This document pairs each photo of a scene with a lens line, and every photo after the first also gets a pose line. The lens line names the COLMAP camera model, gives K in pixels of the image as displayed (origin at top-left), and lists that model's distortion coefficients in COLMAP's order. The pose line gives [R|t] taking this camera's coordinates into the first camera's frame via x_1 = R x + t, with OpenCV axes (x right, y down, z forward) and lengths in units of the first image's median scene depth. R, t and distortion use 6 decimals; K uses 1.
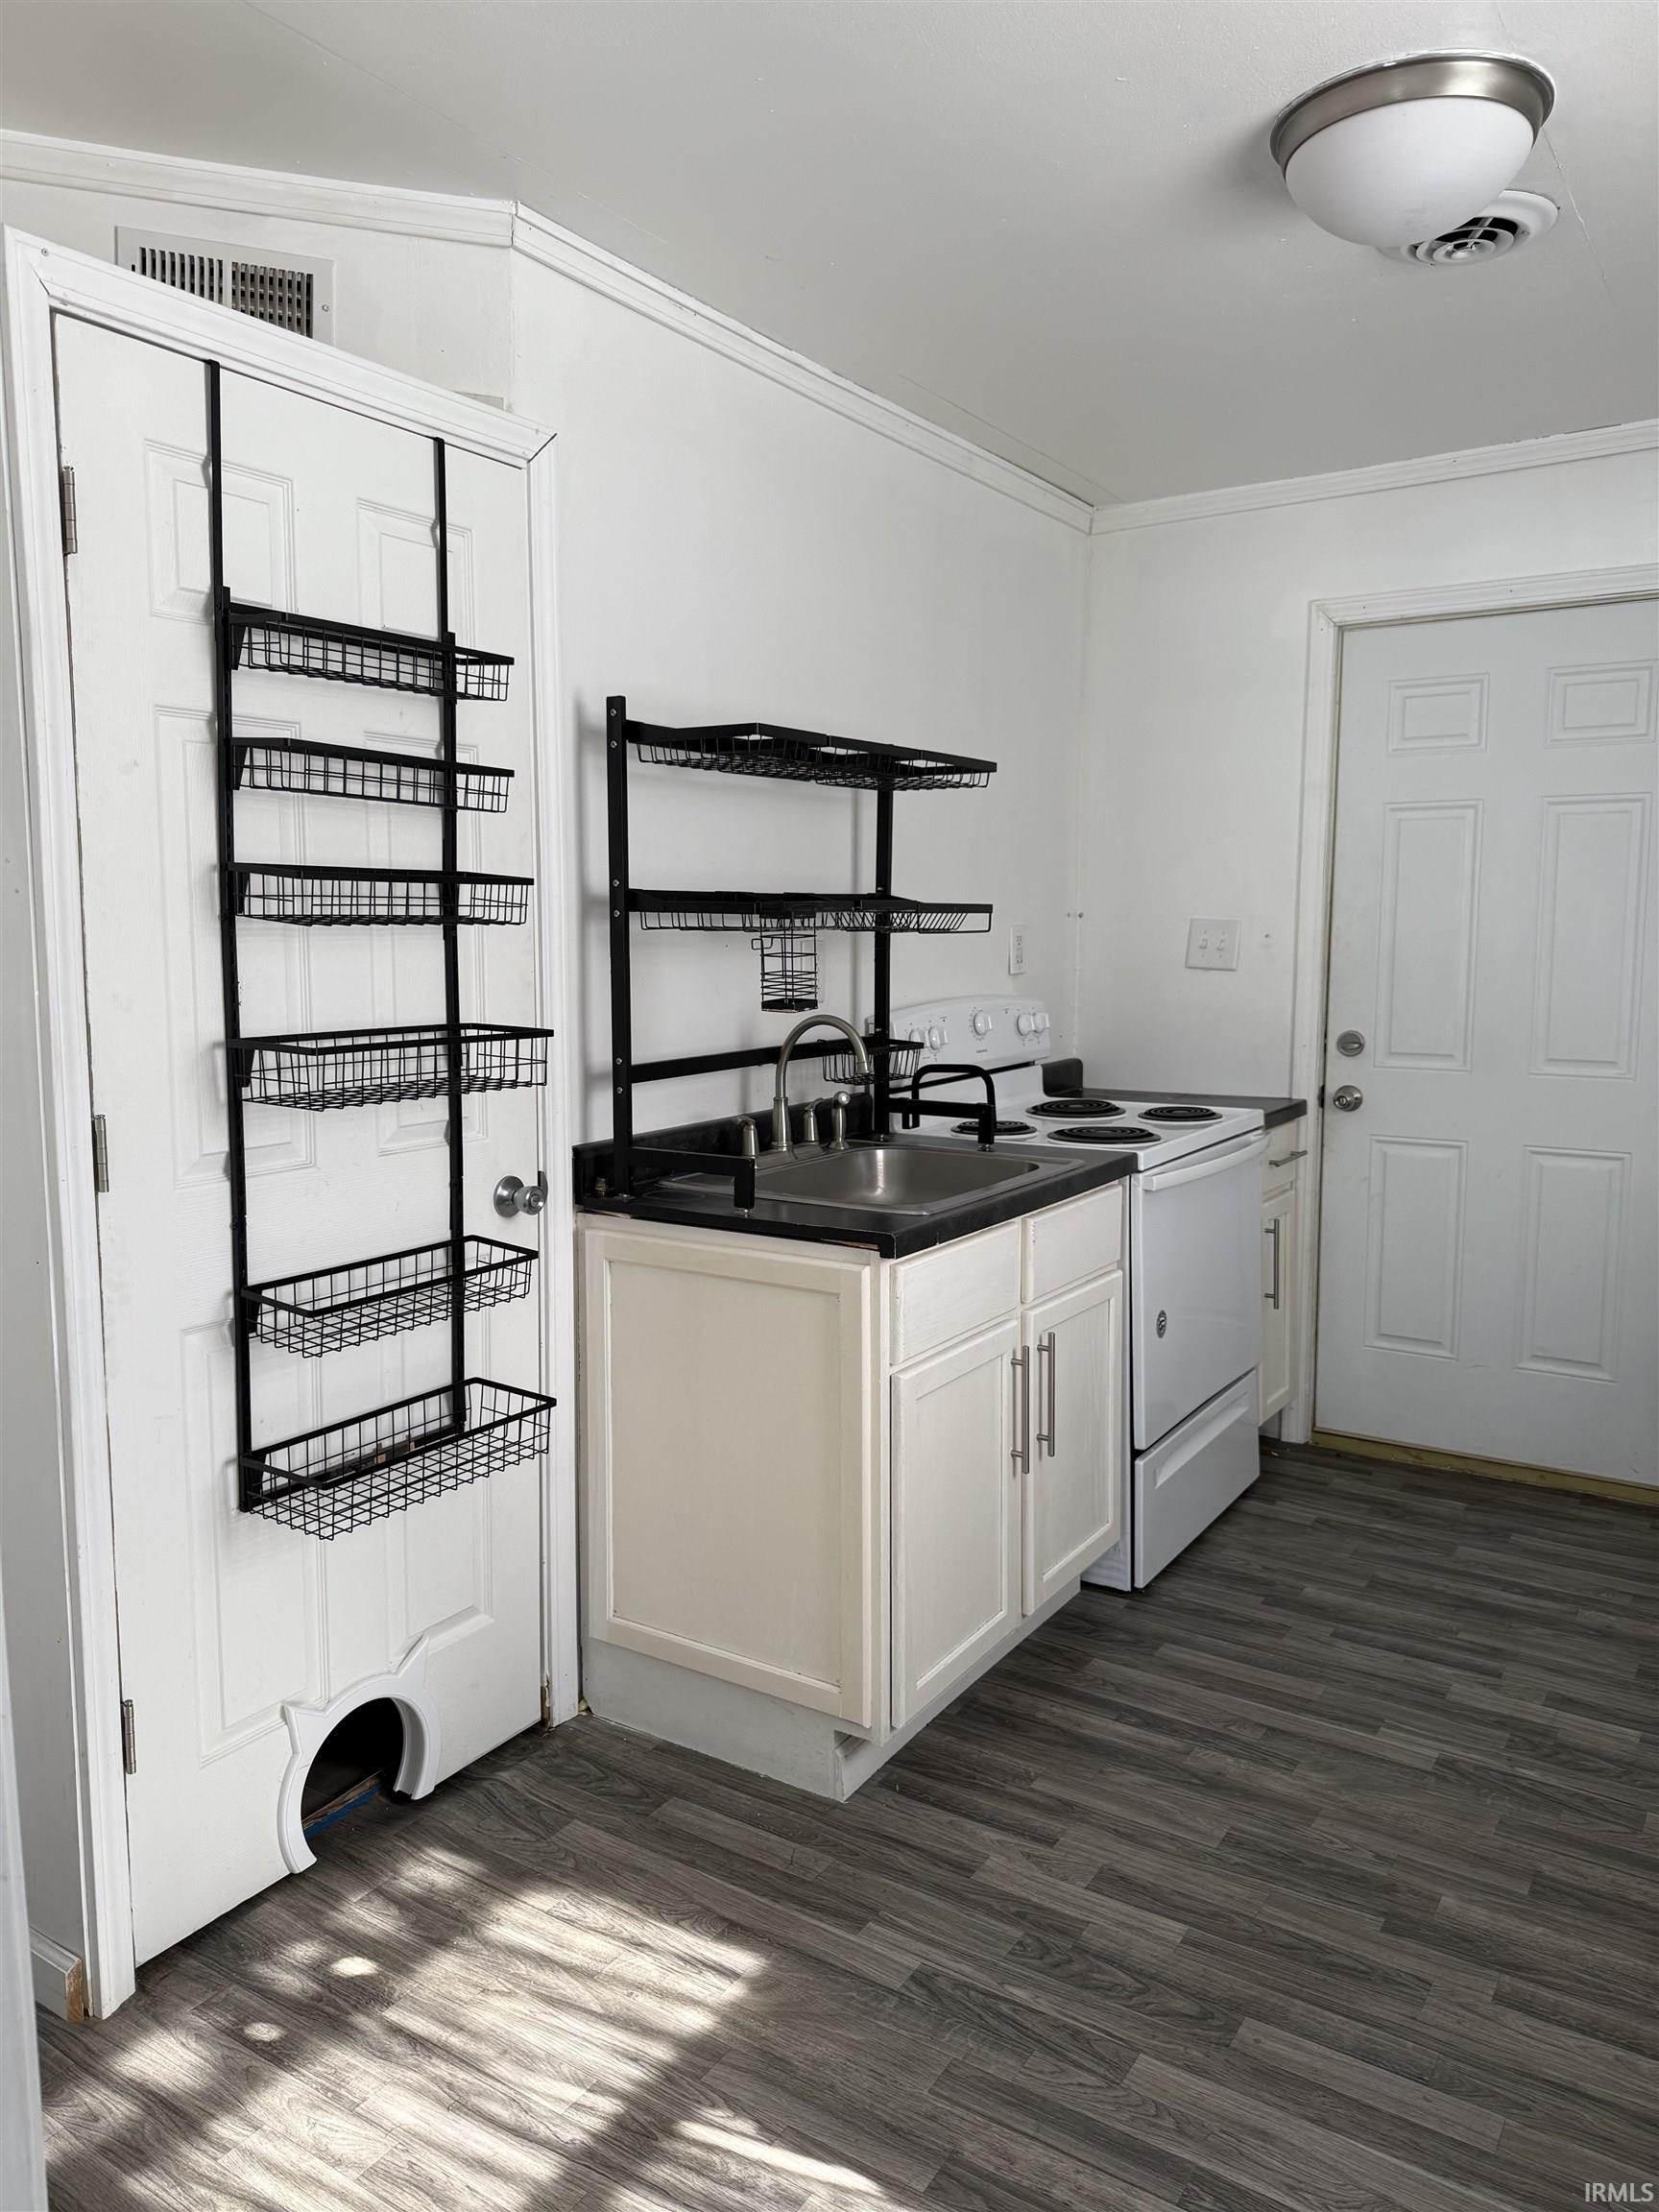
lens RADIAL K [[1541.0, 0, 830.7], [0, 1541.0, 1103.5], [0, 0, 1]] dist [-0.007430, -0.003228]
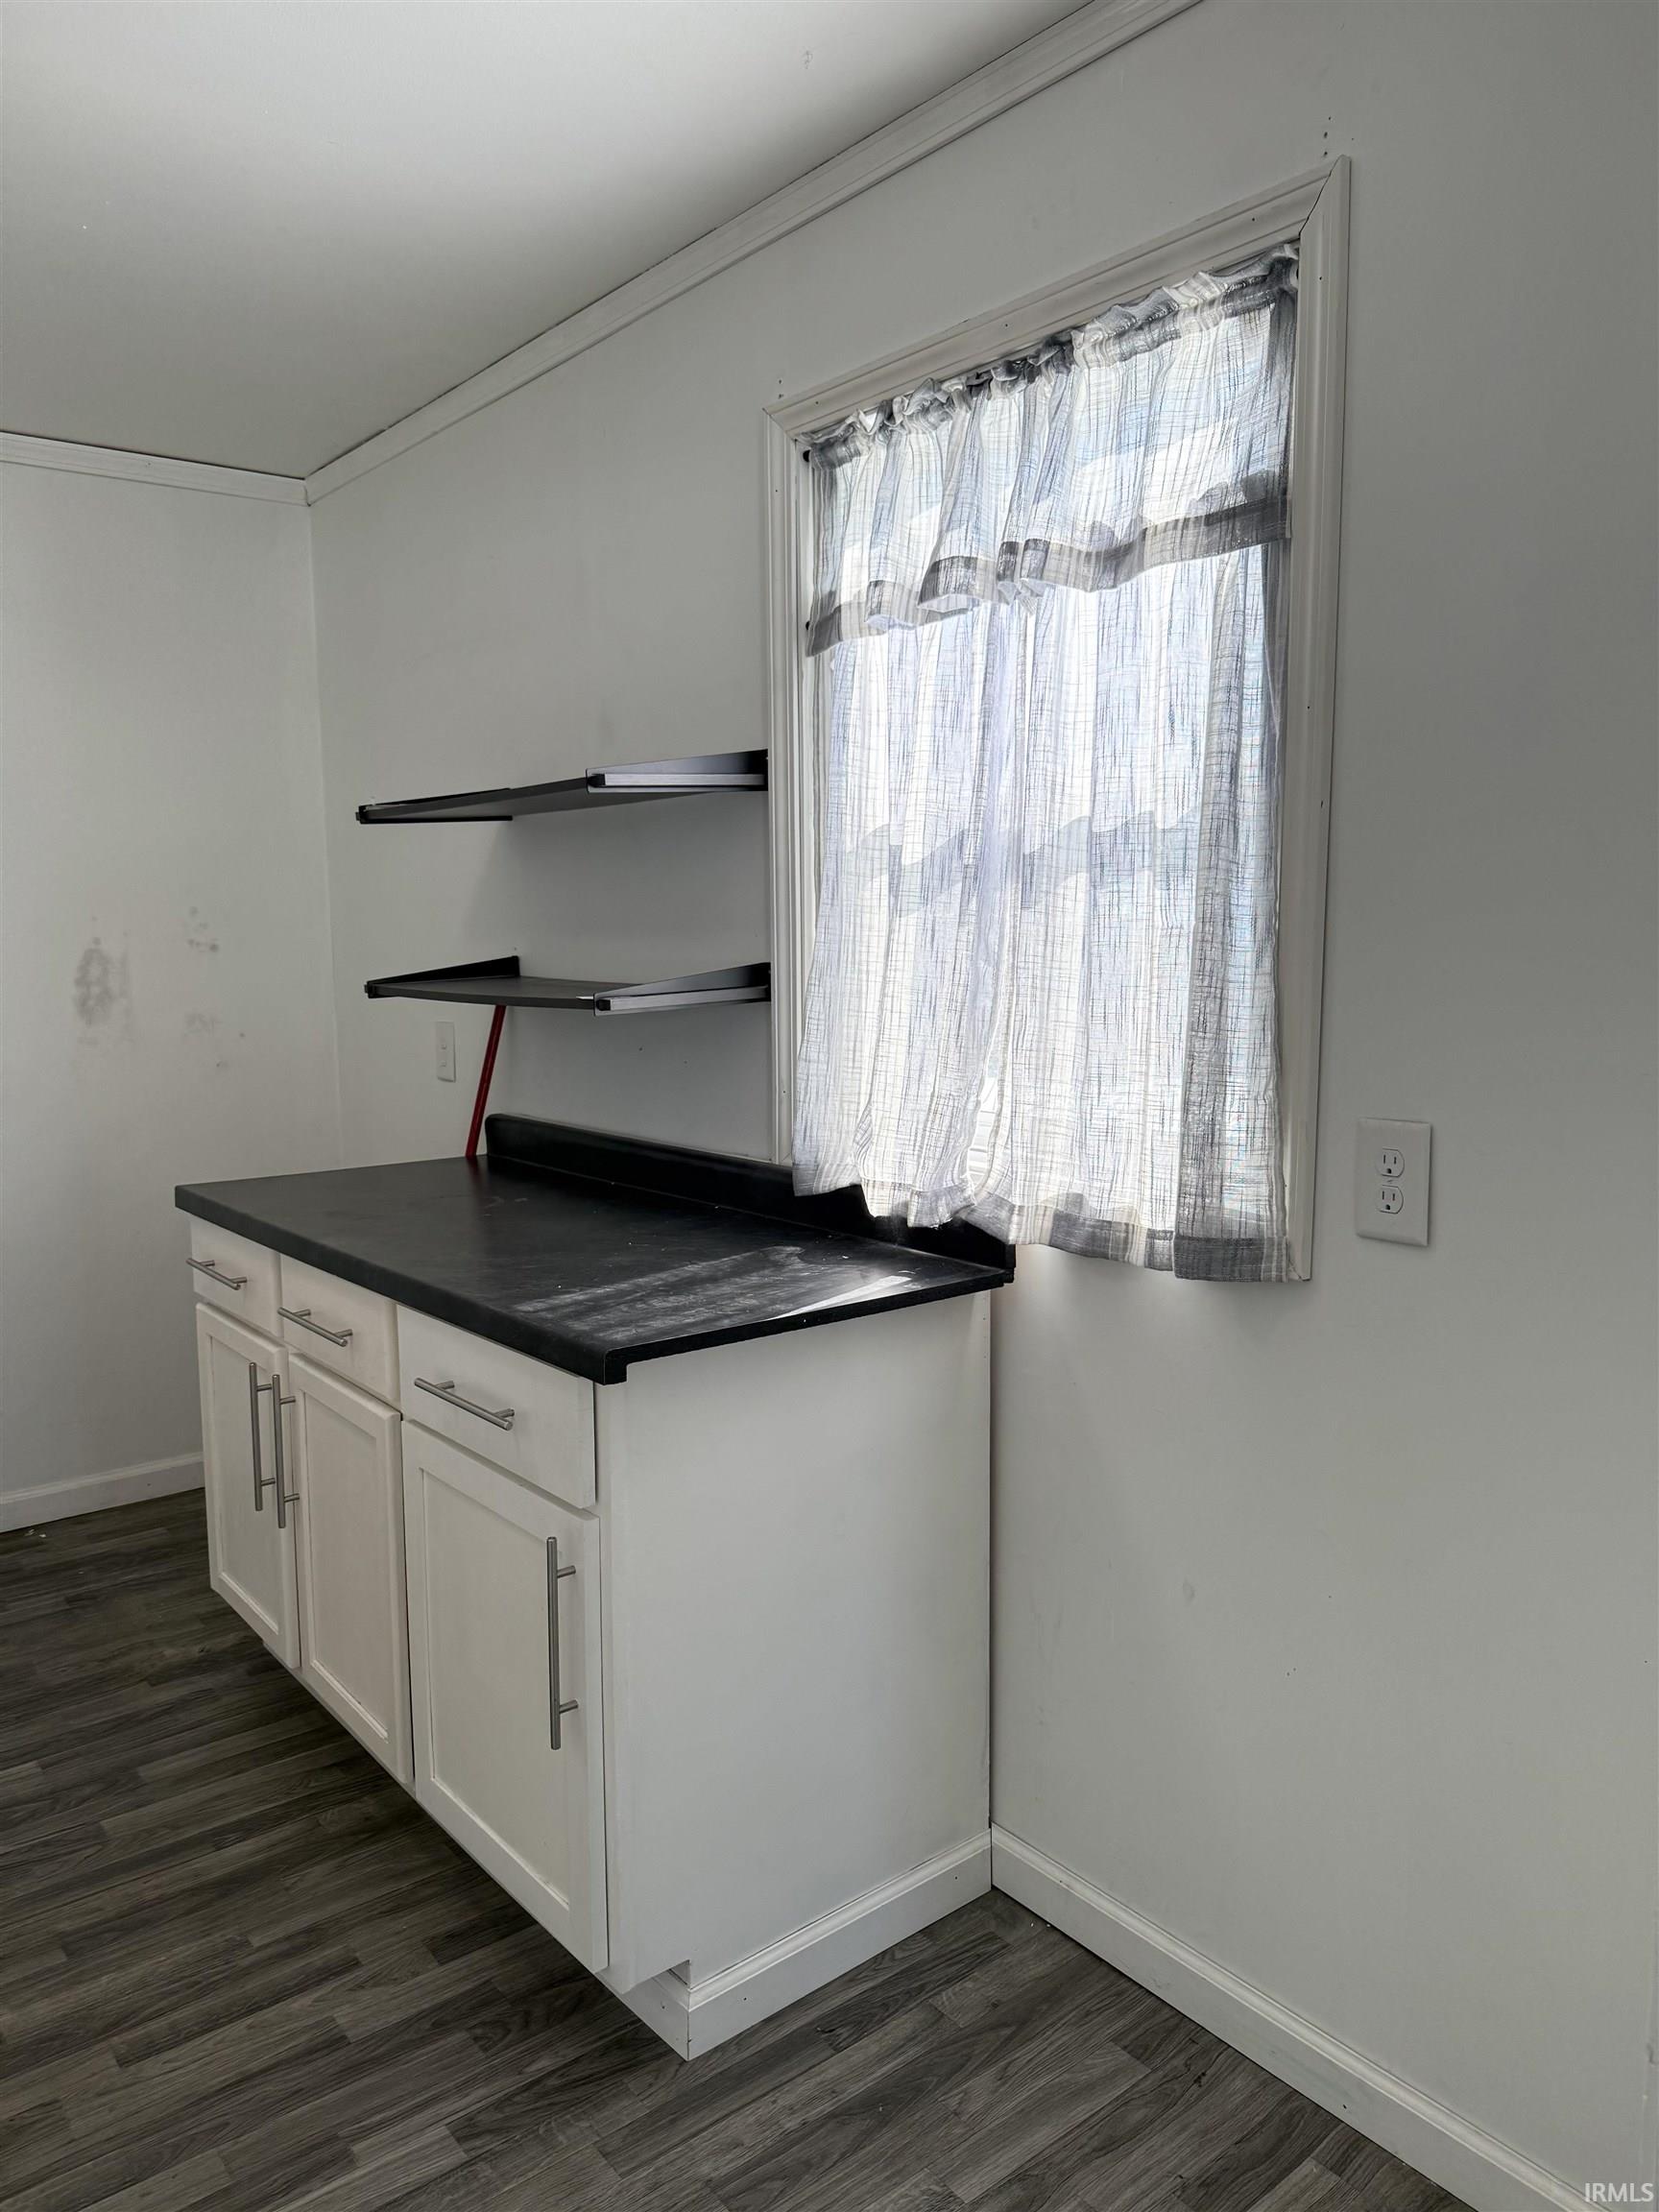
lens RADIAL K [[1617.8, 0, 825.3], [0, 1617.8, 1105.0], [0, 0, 1]] dist [0.057867, 0.000057]
pose [[0.326835, -0.103401, 0.939408, -0.333373], [0.108254, 0.991550, 0.071477, -0.025591], [-0.938861, 0.078334, 0.335267, 0.214226]]
